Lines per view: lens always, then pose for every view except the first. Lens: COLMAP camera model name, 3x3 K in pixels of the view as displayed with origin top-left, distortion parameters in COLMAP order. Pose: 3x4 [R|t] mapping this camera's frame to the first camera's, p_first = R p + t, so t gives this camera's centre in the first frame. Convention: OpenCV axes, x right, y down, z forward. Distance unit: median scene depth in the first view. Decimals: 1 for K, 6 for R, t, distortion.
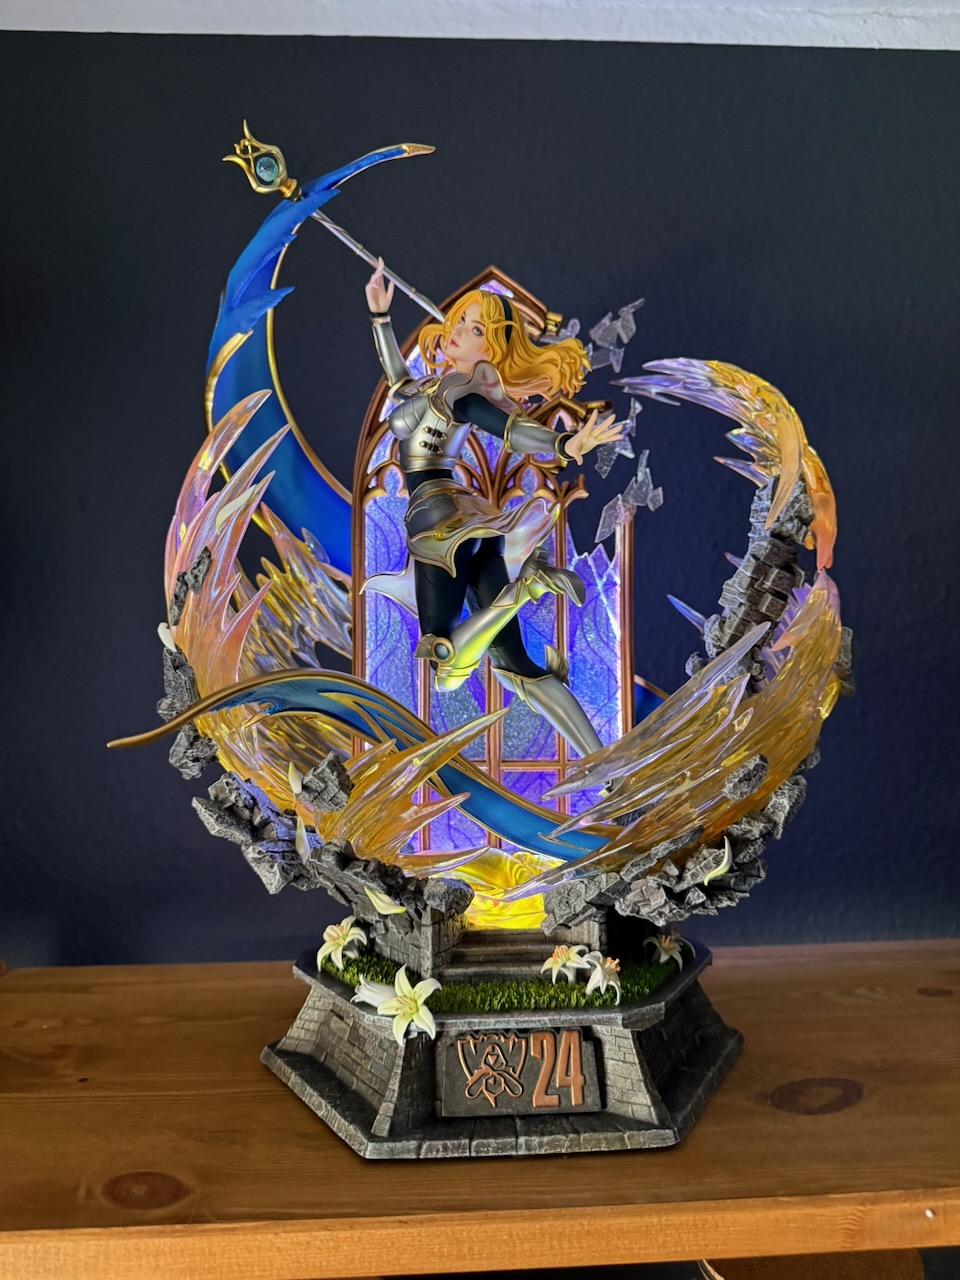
lens RADIAL K [[929.4, 0, 480.0], [0, 929.4, 640.0], [0, 0, 1]] dist [0.044342, -0.109684]
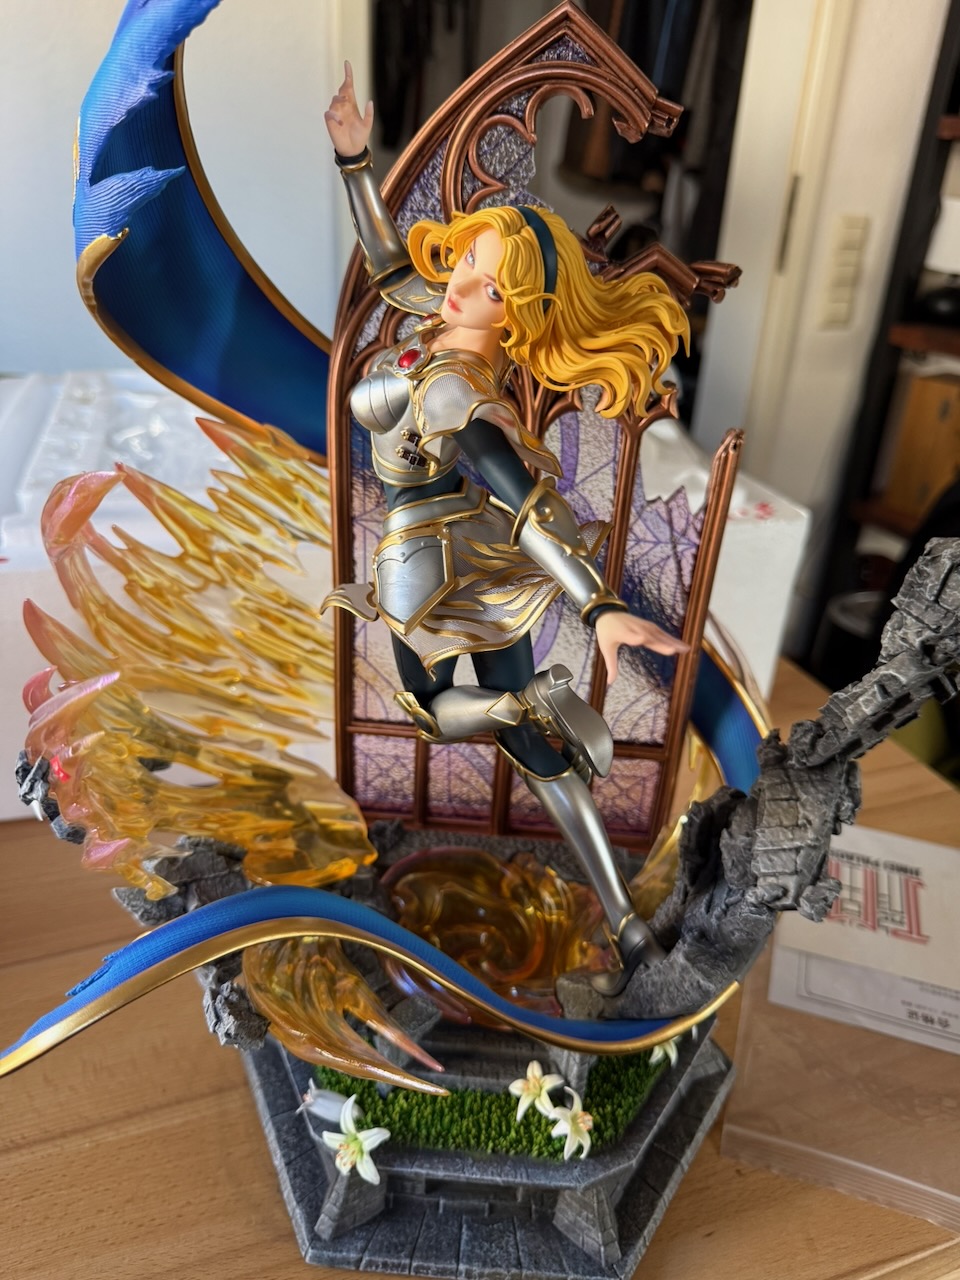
lens RADIAL K [[925.0, 0, 483.0], [0, 925.0, 638.5], [0, 0, 1]] dist [0.002826, -0.053532]
pose [[0.991440, 0.107913, -0.073490, 0.048747], [-0.056334, 0.861367, 0.504850, -0.389409], [0.117782, -0.496389, 0.860073, 0.374661]]
